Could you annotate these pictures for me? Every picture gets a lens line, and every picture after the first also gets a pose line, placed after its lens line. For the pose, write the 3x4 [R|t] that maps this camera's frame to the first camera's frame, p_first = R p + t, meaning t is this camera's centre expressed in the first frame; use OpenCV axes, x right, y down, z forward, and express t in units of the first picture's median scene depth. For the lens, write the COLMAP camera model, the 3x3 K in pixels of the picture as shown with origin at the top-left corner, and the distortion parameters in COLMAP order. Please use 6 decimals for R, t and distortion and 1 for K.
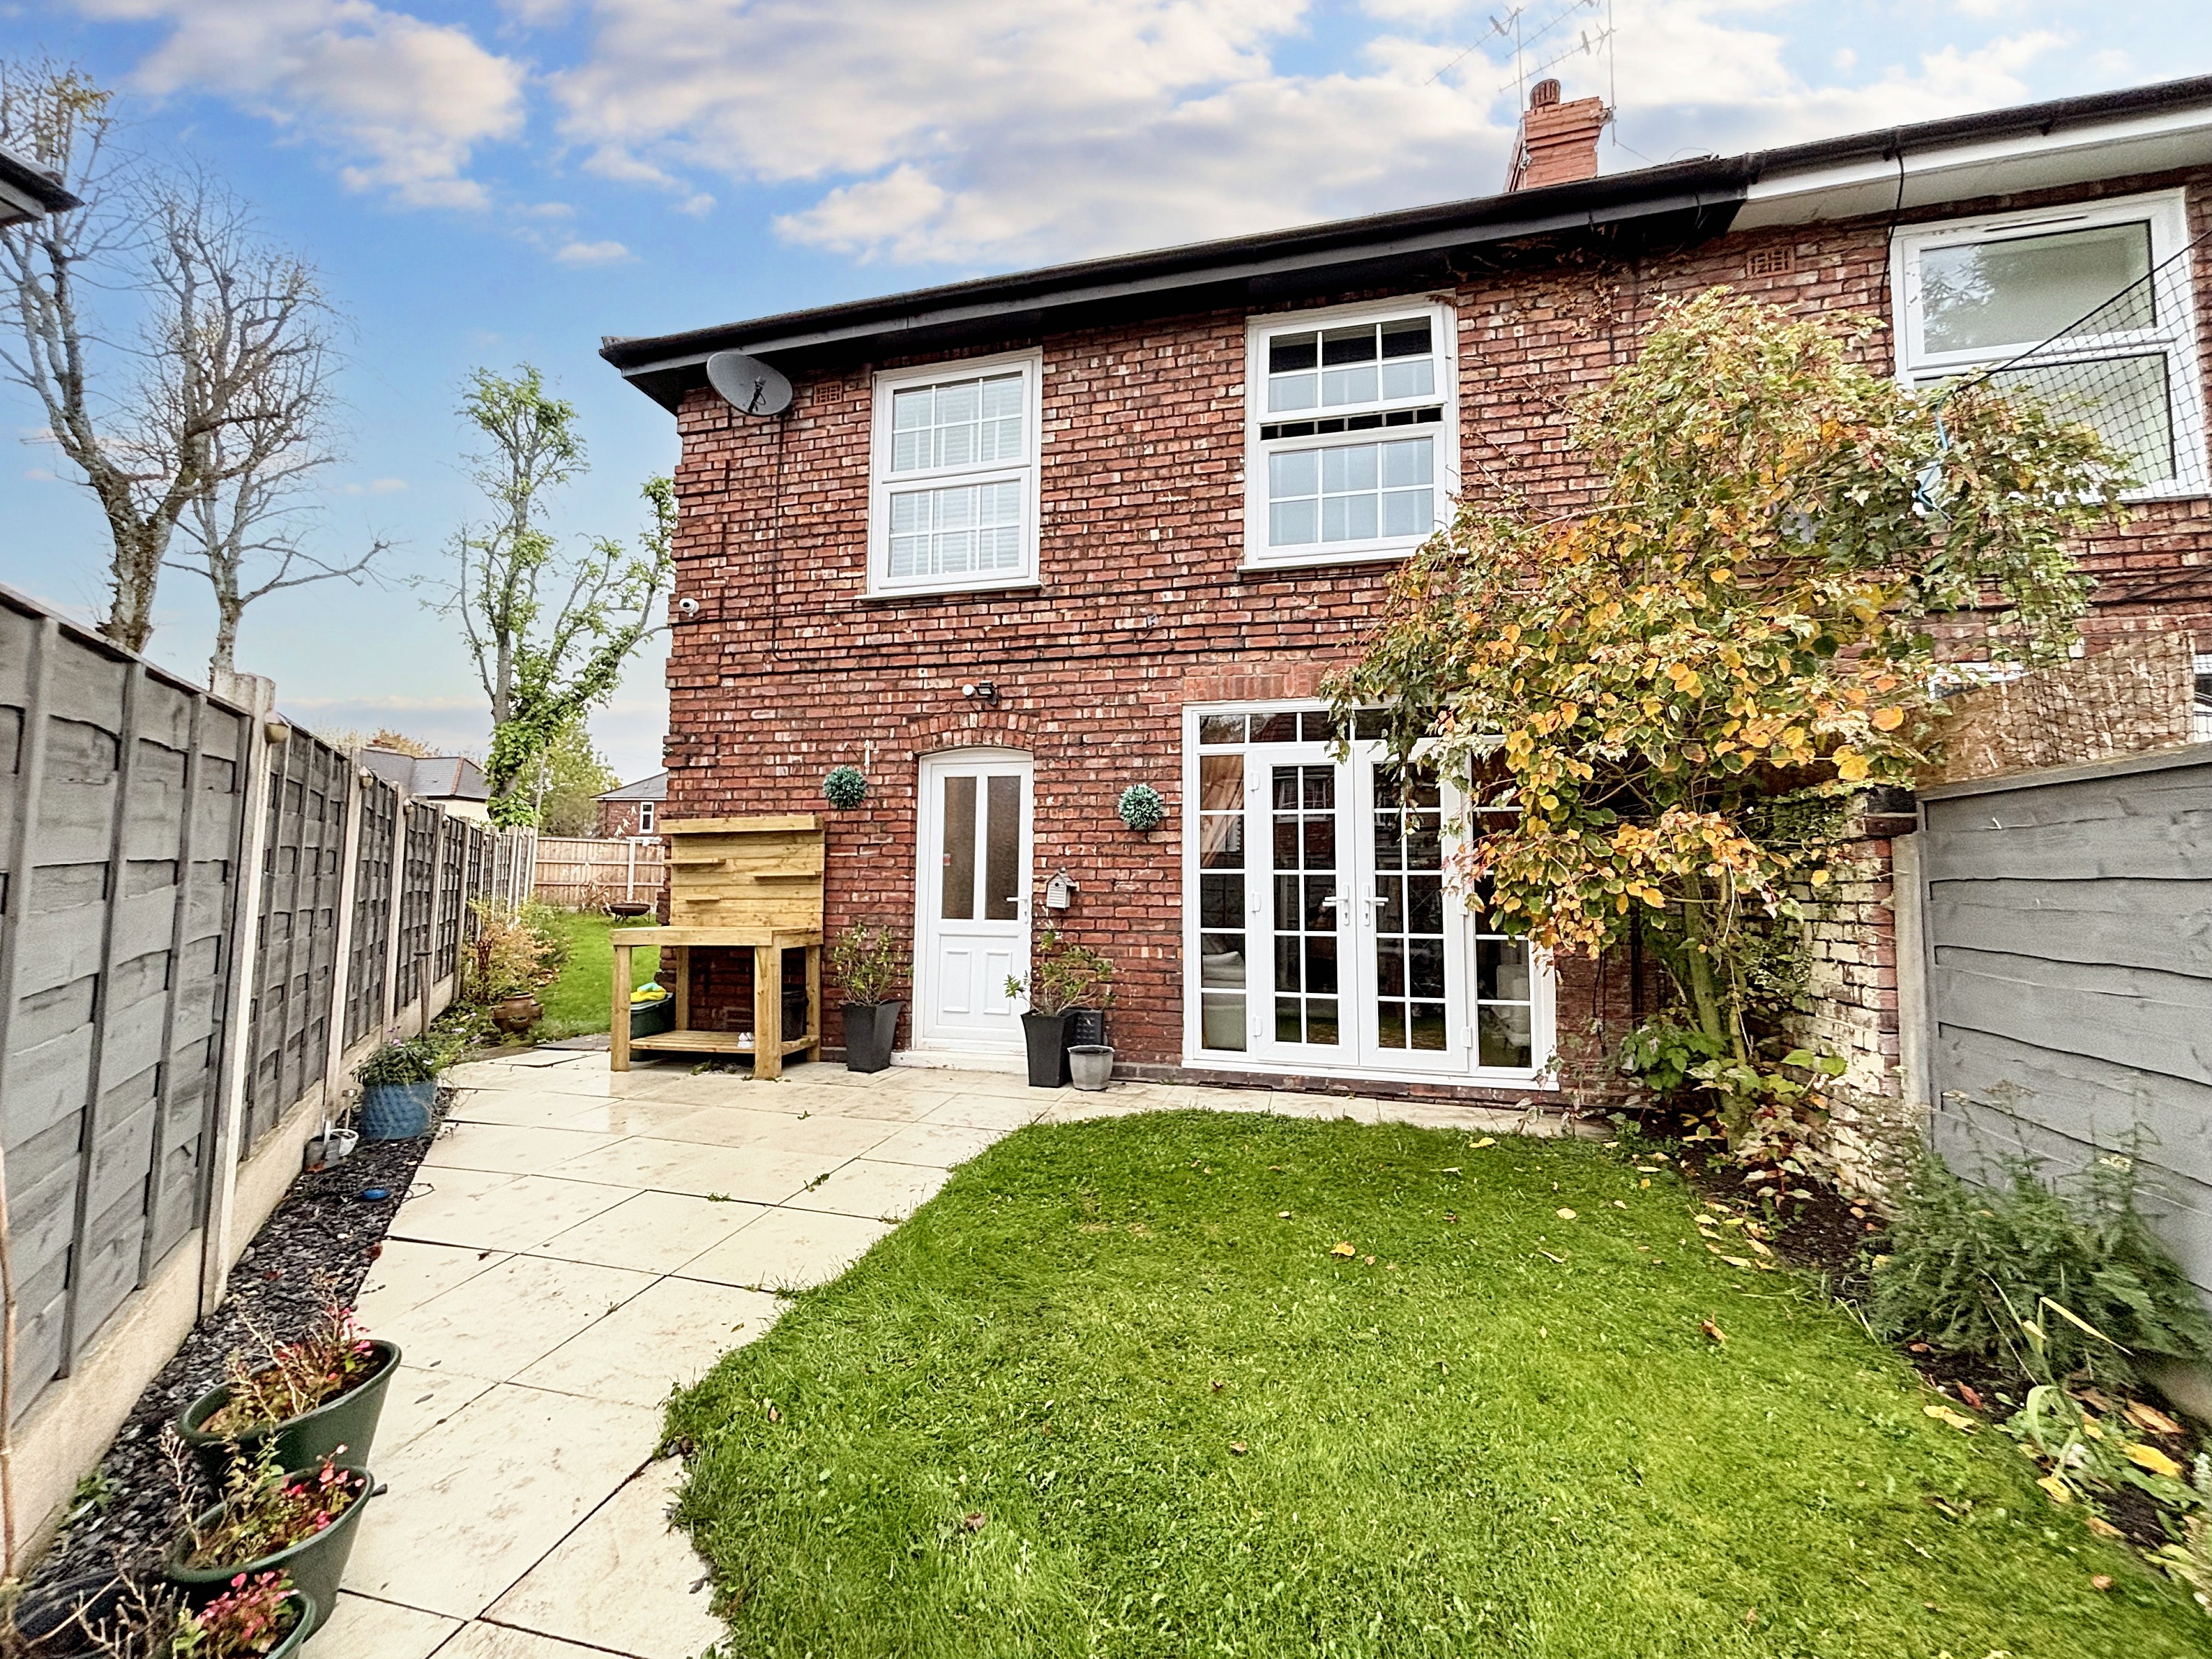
lens RADIAL K [[895.5, 0, 1100.8], [0, 895.5, 825.9], [0, 0, 1]] dist [-0.018223, 0.011592]
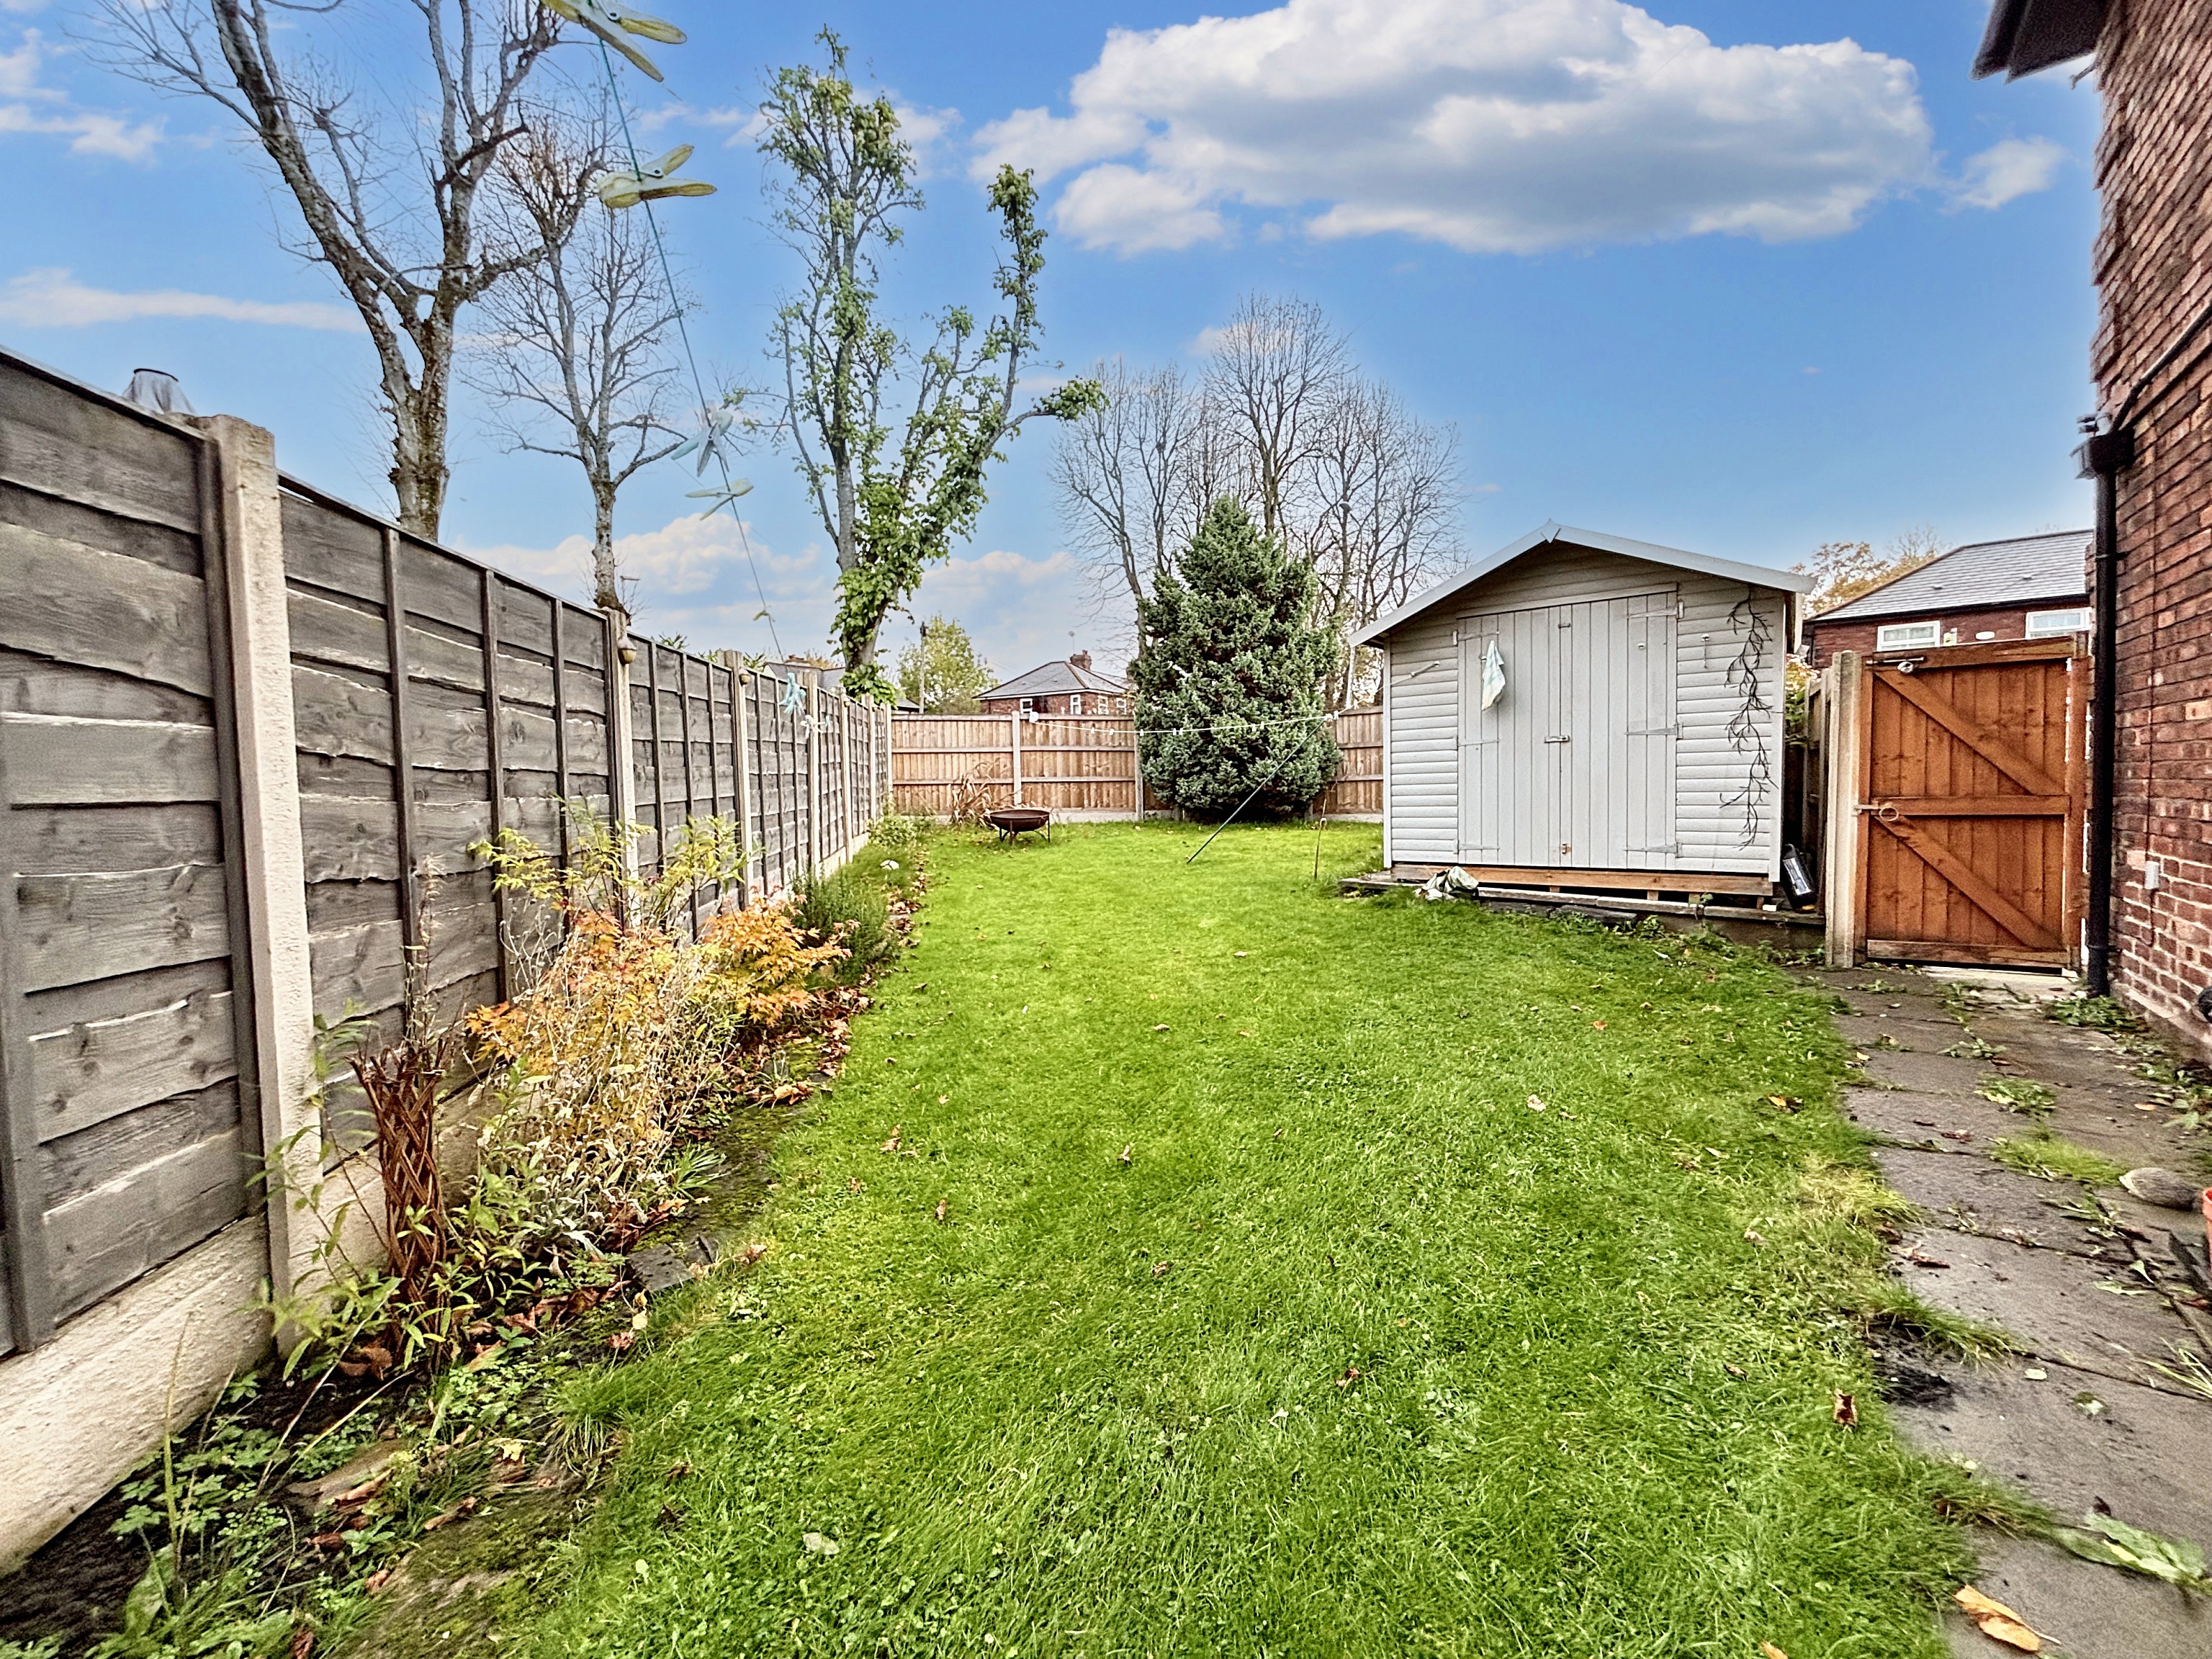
lens RADIAL K [[895.5, 0, 1100.8], [0, 895.5, 825.9], [0, 0, 1]] dist [-0.018223, 0.011592]
pose [[0.925841, -0.010811, -0.377759, -0.186668], [0.058313, 0.991706, 0.114538, 0.022399], [0.373387, -0.128072, 0.918792, 0.347742]]
